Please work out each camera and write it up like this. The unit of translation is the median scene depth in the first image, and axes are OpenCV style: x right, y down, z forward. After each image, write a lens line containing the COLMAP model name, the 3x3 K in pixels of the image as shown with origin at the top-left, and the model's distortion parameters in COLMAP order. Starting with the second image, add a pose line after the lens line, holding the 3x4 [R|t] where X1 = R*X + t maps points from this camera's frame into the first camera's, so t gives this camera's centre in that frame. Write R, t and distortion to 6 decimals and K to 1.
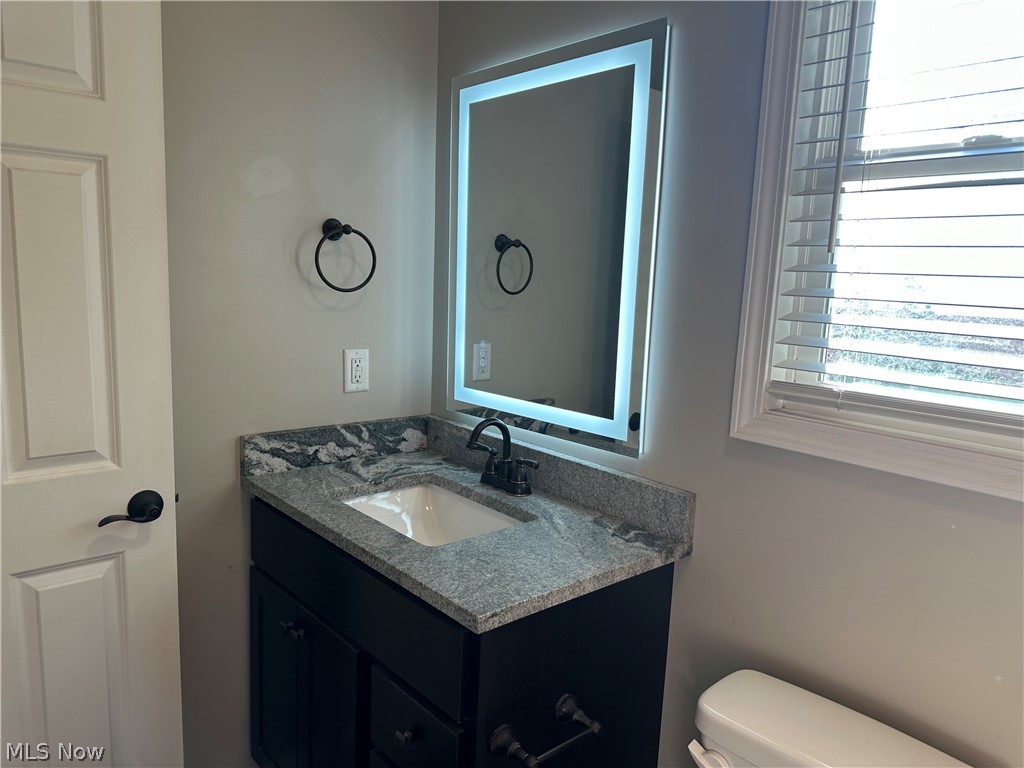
lens RADIAL K [[714.8, 0, 514.4], [0, 714.8, 383.1], [0, 0, 1]] dist [0.066637, -0.086503]
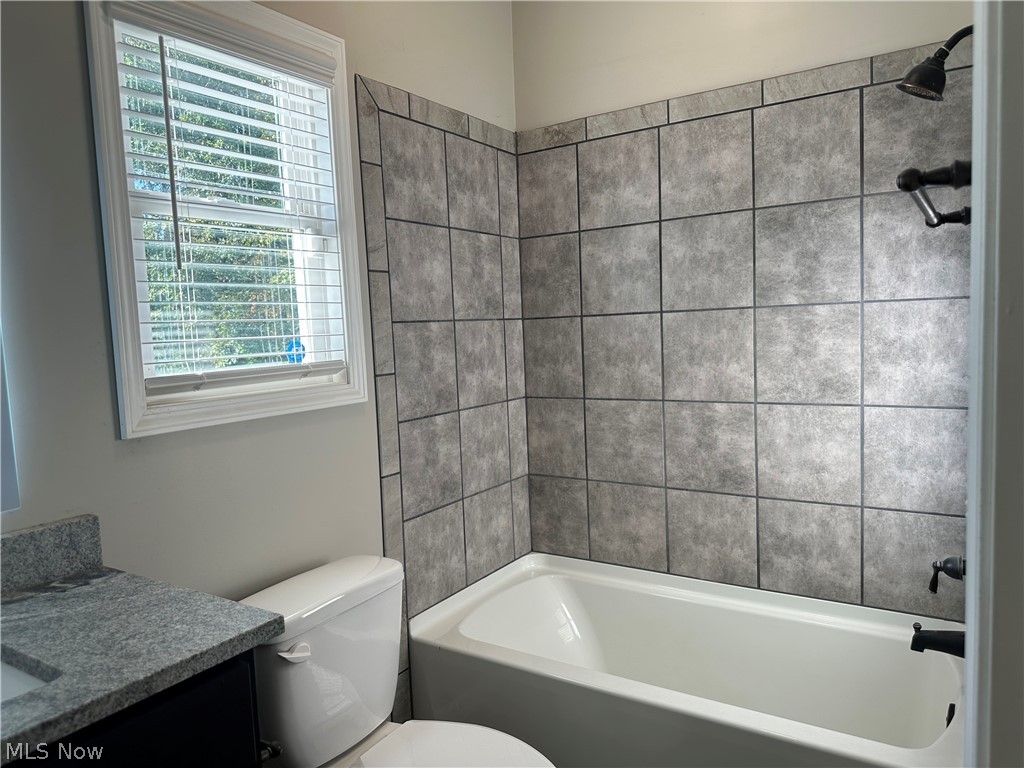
lens RADIAL K [[714.8, 0, 513.7], [0, 714.8, 382.5], [0, 0, 1]] dist [0.066637, -0.086503]
pose [[-0.254002, -0.118248, 0.959948, -0.814973], [0.178083, 0.969813, 0.166583, -0.078195], [-0.950668, 0.213263, -0.225276, 0.650505]]
